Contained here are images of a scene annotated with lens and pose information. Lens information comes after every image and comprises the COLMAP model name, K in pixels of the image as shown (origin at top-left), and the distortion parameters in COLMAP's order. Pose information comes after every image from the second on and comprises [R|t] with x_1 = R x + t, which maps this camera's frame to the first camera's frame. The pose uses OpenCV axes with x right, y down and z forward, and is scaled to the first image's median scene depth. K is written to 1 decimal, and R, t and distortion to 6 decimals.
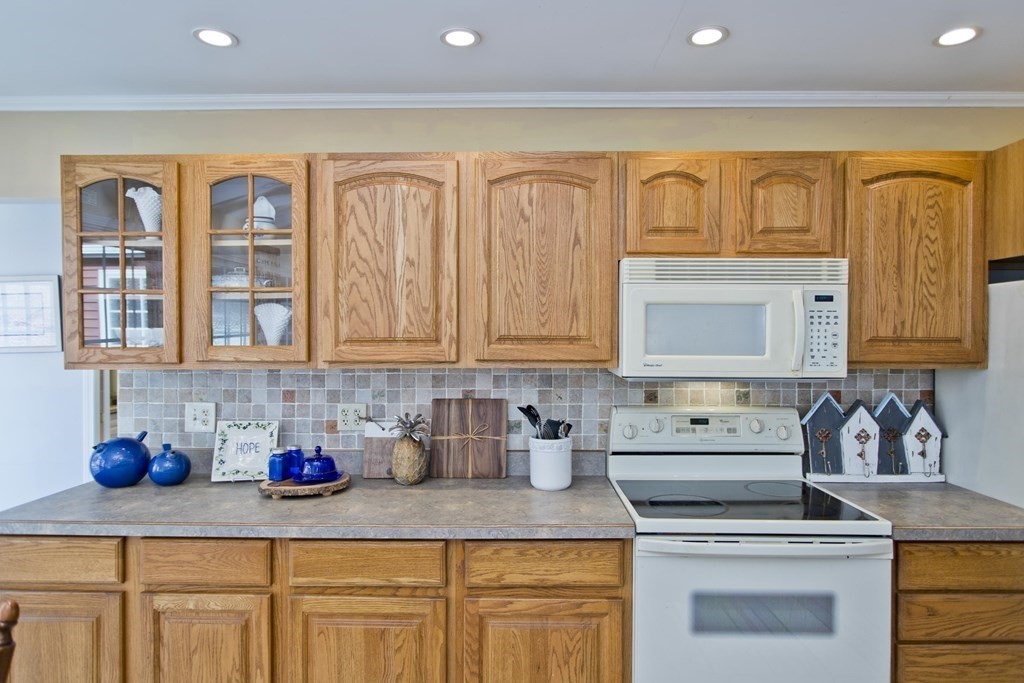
lens RADIAL K [[593.1, 0, 508.3], [0, 593.1, 340.3], [0, 0, 1]] dist [-0.004037, 0.000974]
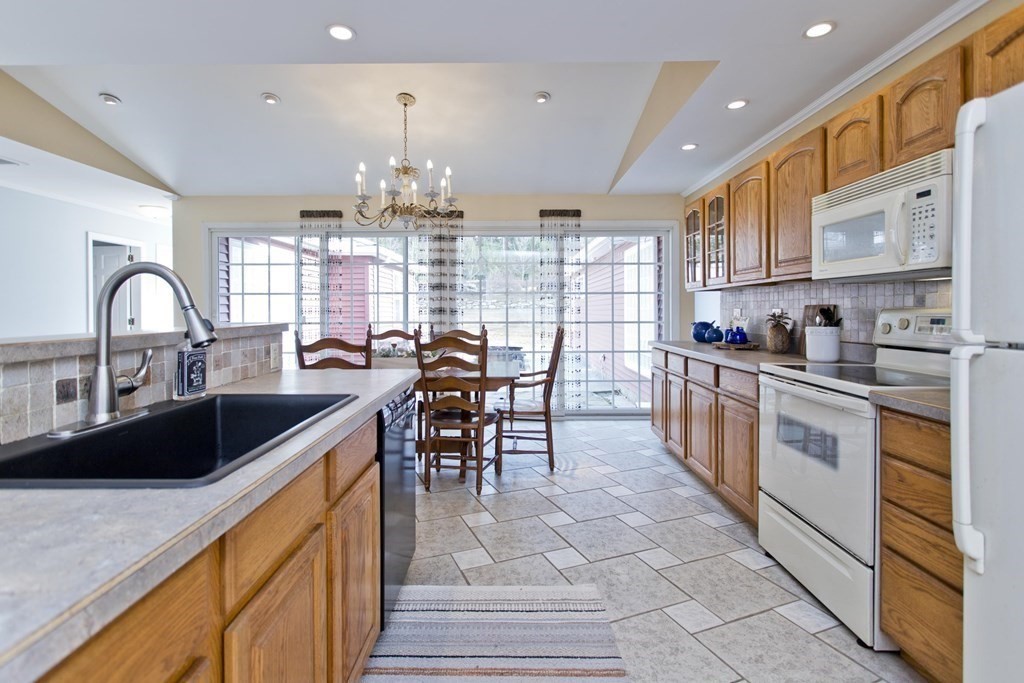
lens RADIAL K [[494.1, 0, 510.5], [0, 494.1, 311.6], [0, 0, 1]] dist [0.002288, 0.000327]
pose [[0.015187, 0.002042, -0.999883, 1.349074], [-0.007873, 0.999967, 0.001922, 0.137730], [0.999854, 0.007843, 0.015202, 0.236687]]
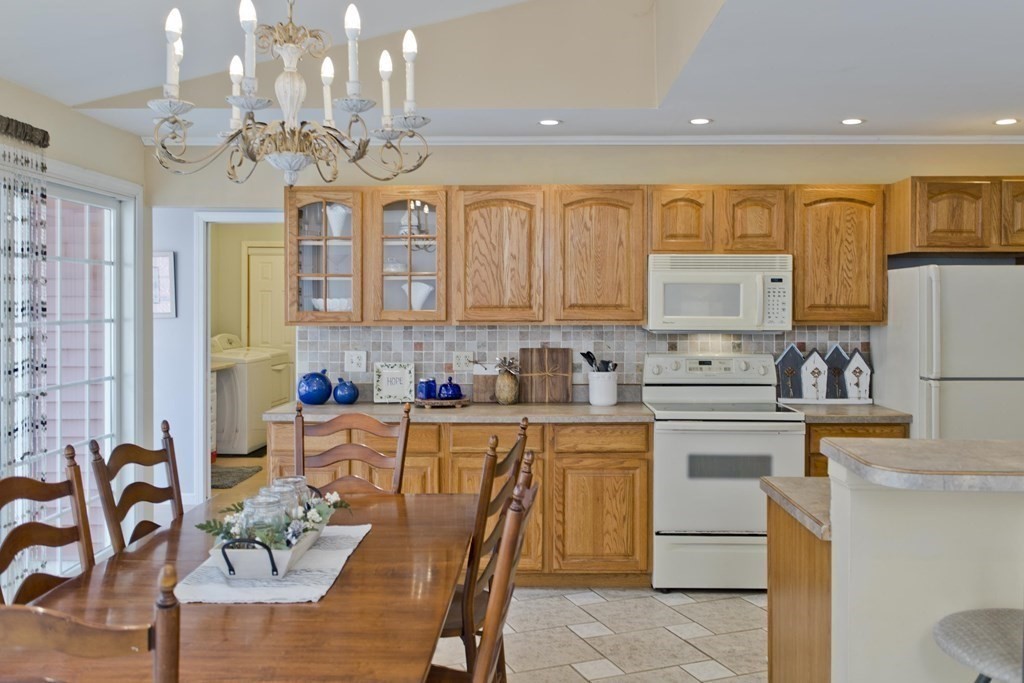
lens RADIAL K [[910.6, 0, 512.0], [0, 910.6, 310.6], [0, 0, 1]] dist [0.016082, 0.004371]
pose [[0.999978, -0.000311, -0.006634, -0.152488], [0.000298, 0.999998, -0.001978, 0.014437], [0.006635, 0.001976, 0.999976, -1.383939]]
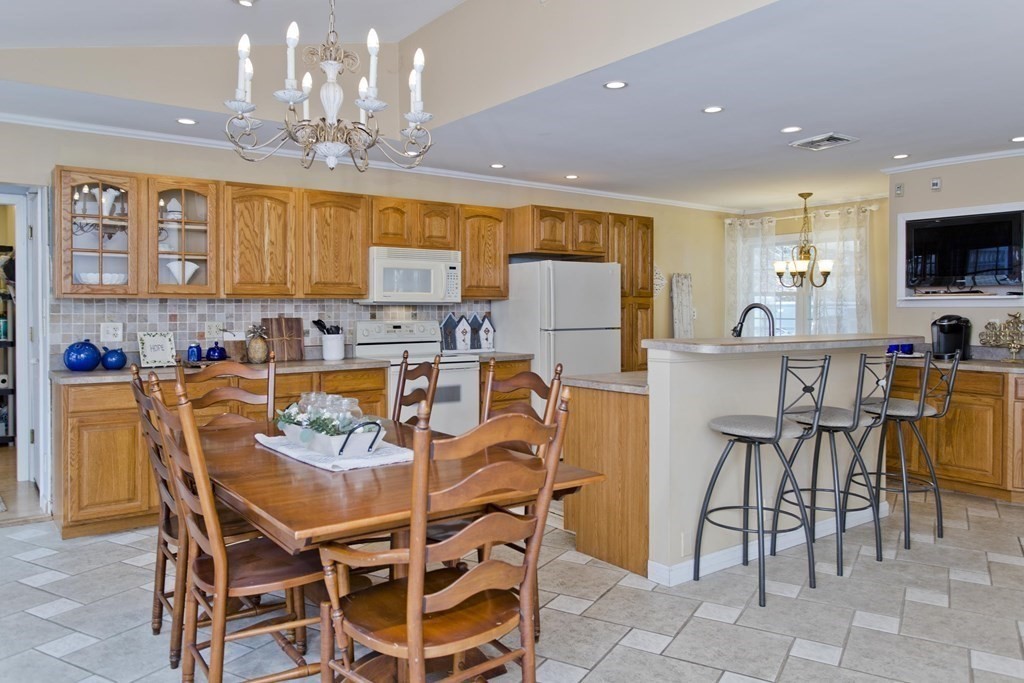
lens RADIAL K [[755.7, 0, 506.3], [0, 755.7, 321.4], [0, 0, 1]] dist [0.002364, 0.003138]
pose [[0.791395, -0.012877, 0.611169, -1.069704], [0.009987, 0.999917, 0.008136, 0.112026], [-0.611223, -0.000335, 0.791458, -1.415502]]
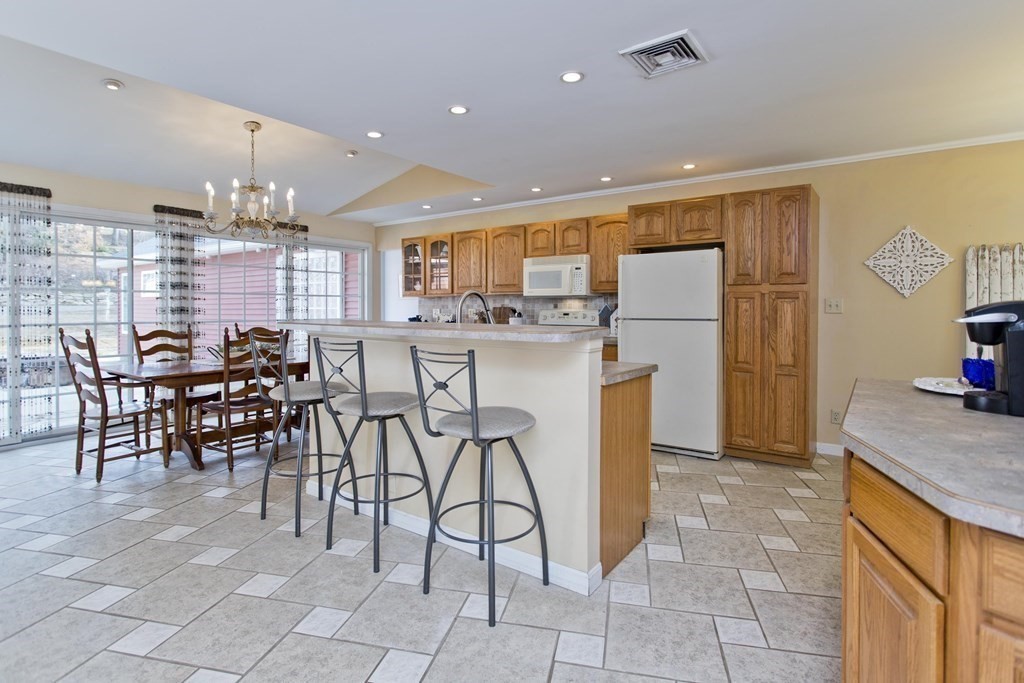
lens RADIAL K [[510.3, 0, 508.8], [0, 510.3, 327.2], [0, 0, 1]] dist [-0.019503, 0.011176]
pose [[0.820451, 0.020487, -0.571349, 1.645927], [-0.004634, 0.999563, 0.029187, 0.144495], [0.571698, -0.021299, 0.820188, -1.254575]]
